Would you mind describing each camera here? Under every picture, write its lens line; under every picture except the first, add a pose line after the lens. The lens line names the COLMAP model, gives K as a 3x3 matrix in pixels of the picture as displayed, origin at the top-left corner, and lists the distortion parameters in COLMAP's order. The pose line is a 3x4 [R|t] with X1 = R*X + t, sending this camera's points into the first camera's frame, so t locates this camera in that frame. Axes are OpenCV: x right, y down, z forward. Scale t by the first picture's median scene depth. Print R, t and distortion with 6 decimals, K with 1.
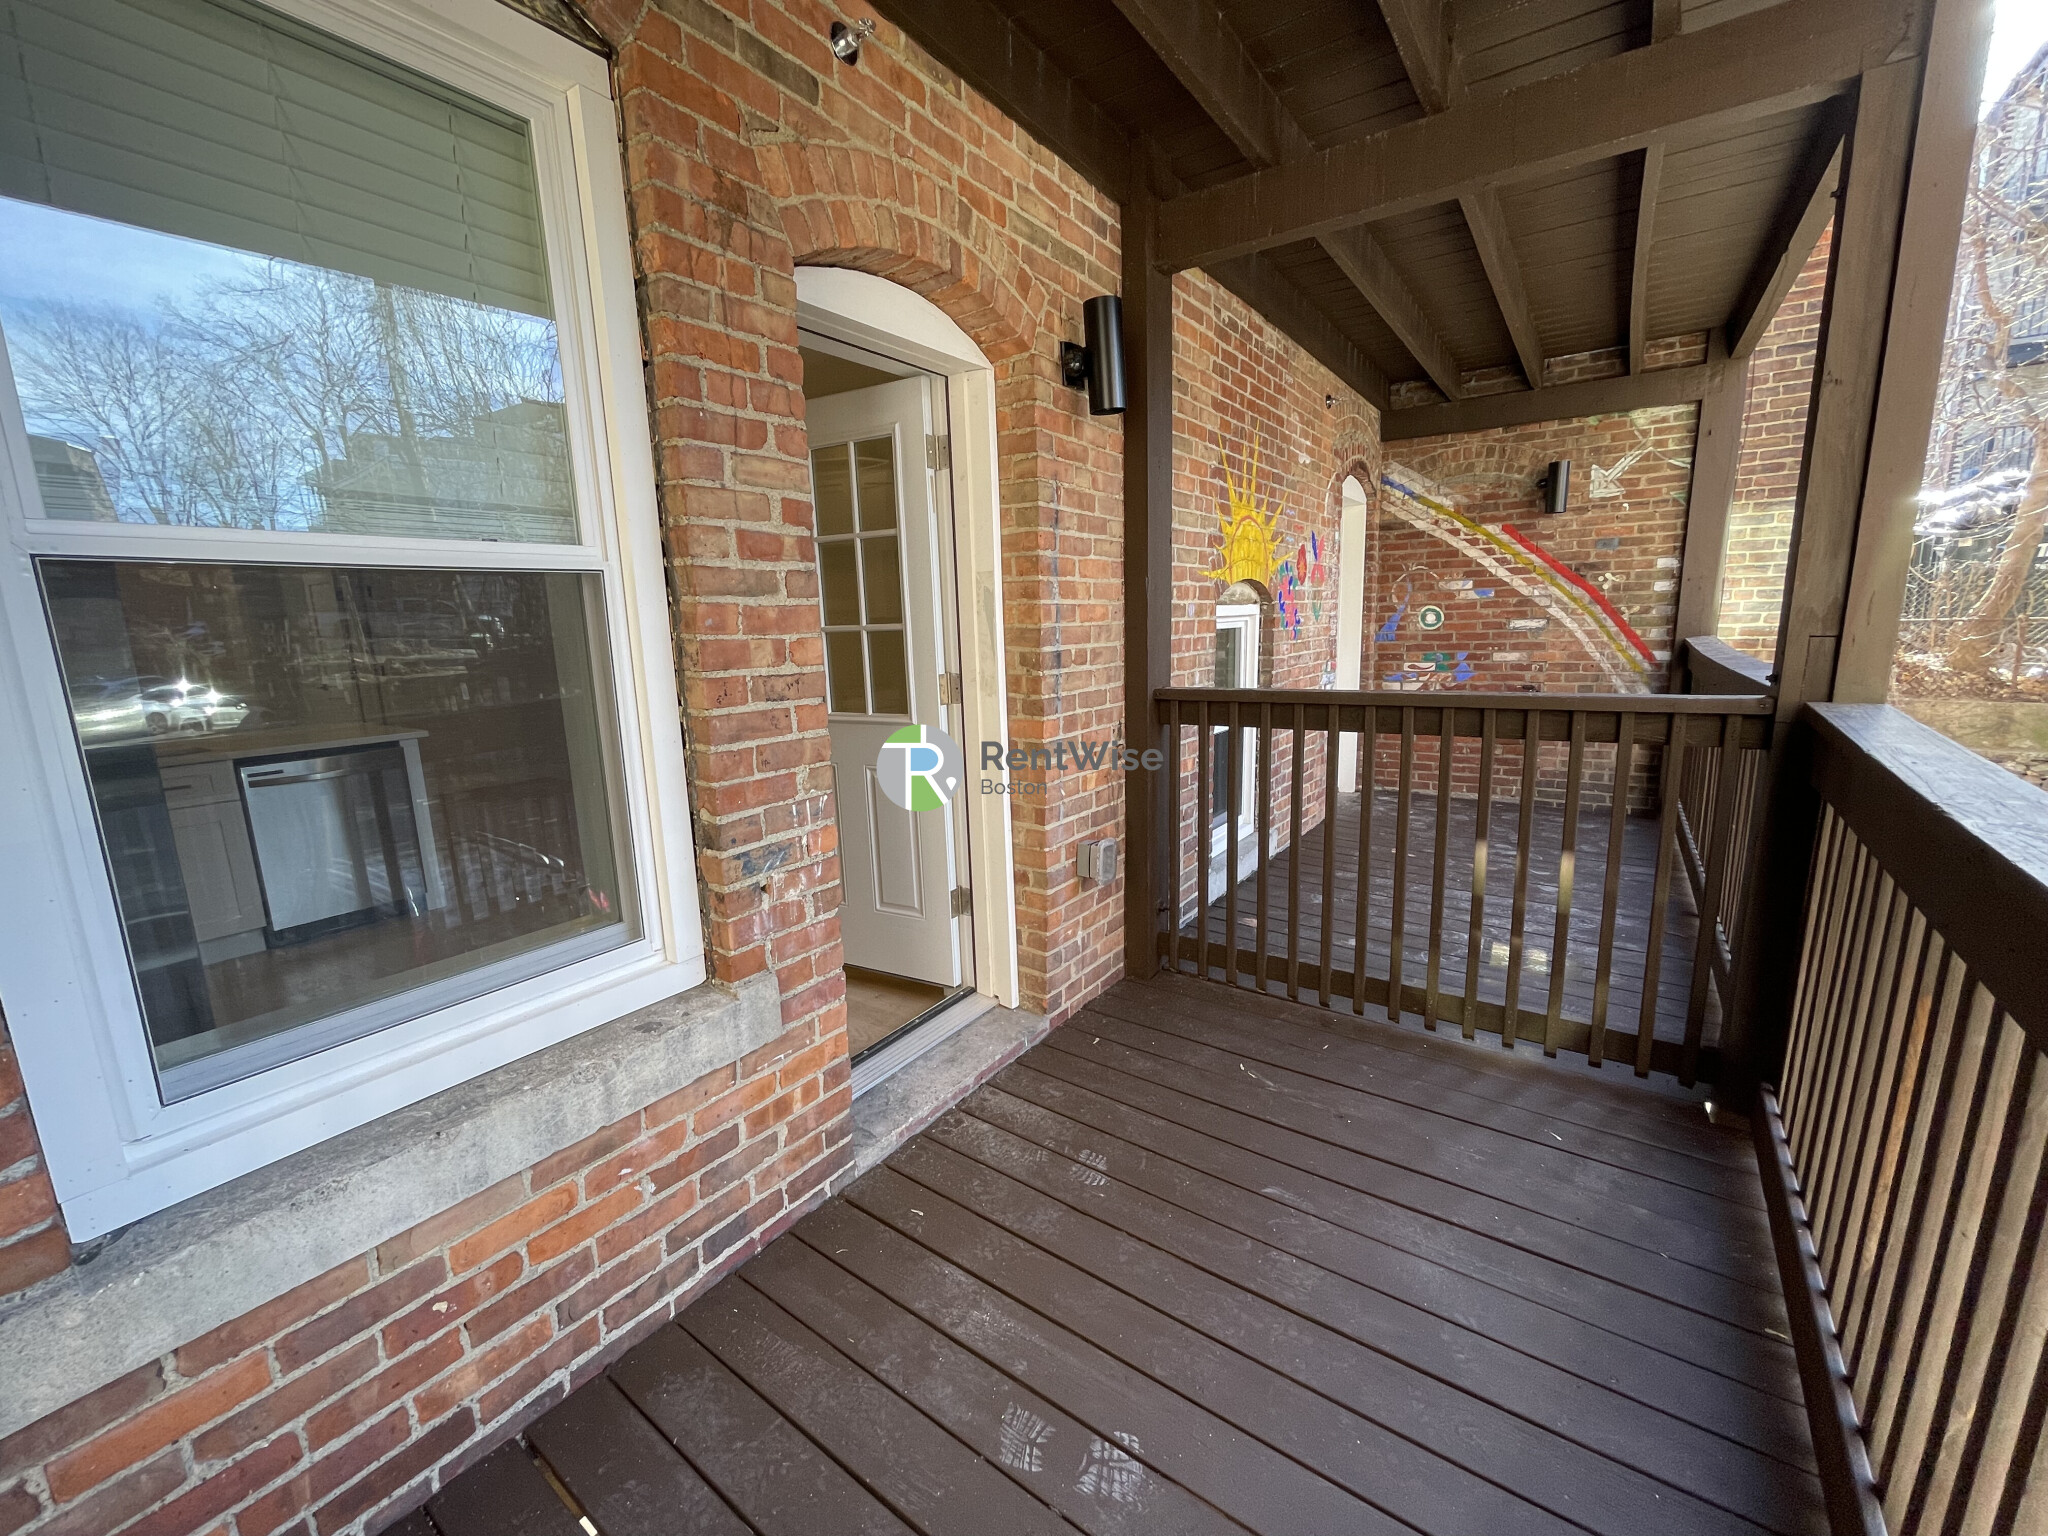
lens RADIAL K [[831.2, 0, 1020.6], [0, 831.2, 774.7], [0, 0, 1]] dist [-0.002507, 0.000381]
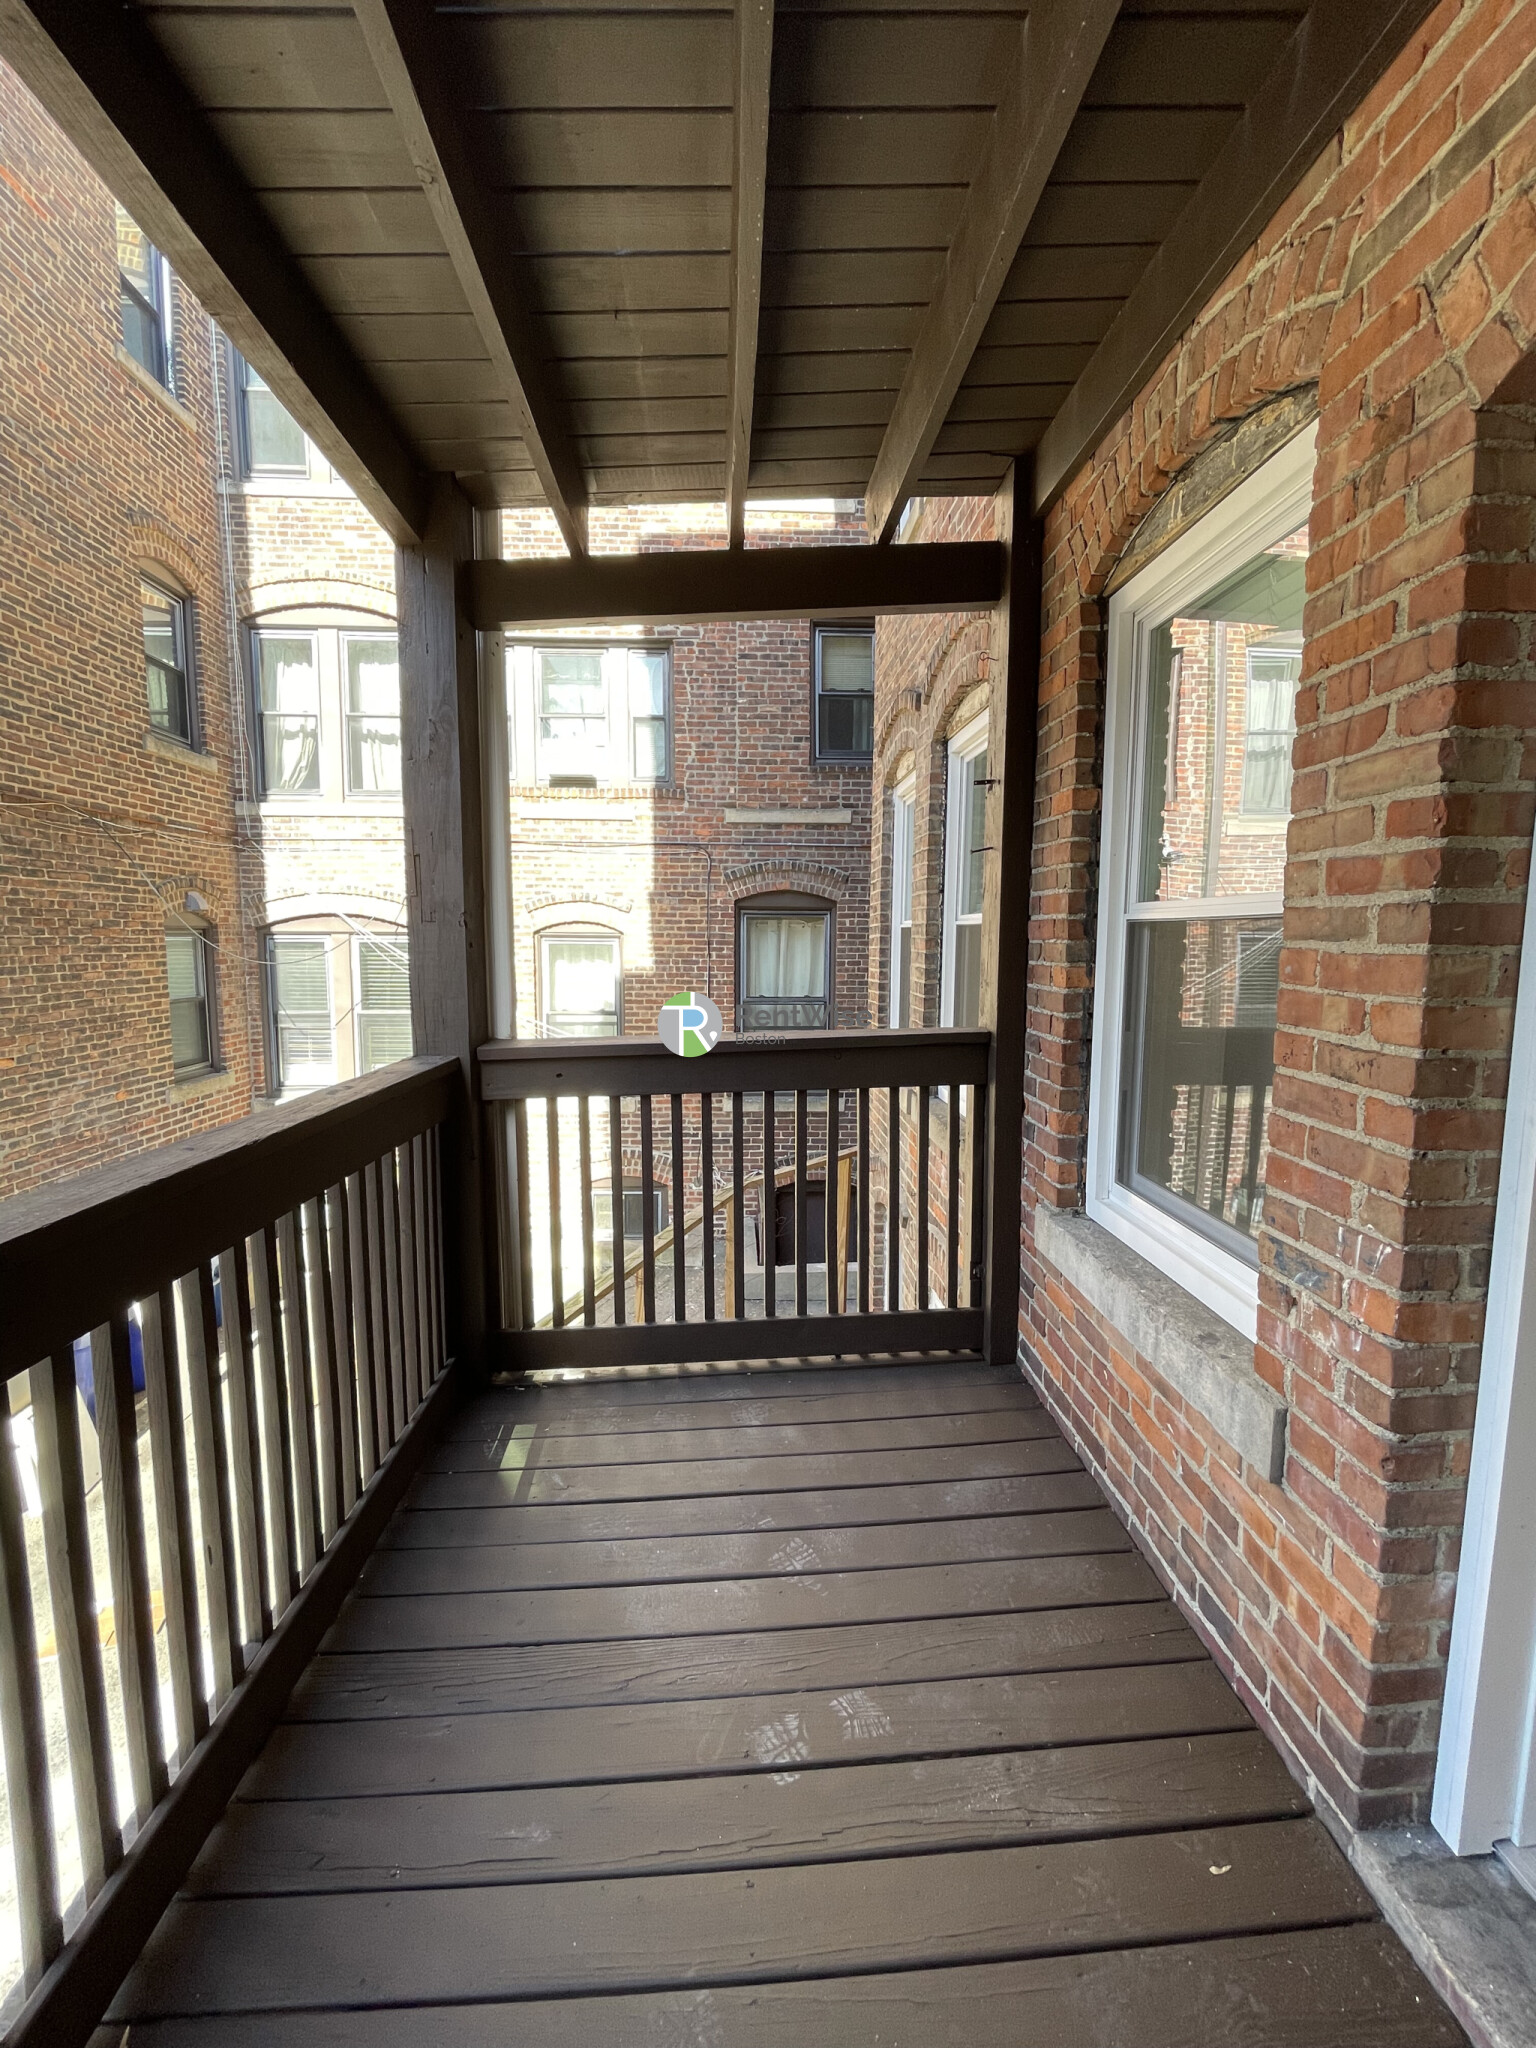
lens RADIAL K [[831.2, 0, 765.4], [0, 831.2, 1022.7], [0, 0, 1]] dist [-0.002507, 0.000381]
pose [[-0.788676, 0.091963, -0.607892, 0.569109], [-0.092133, 0.959906, 0.264749, -0.292778], [0.607866, 0.264808, -0.748583, 1.255374]]
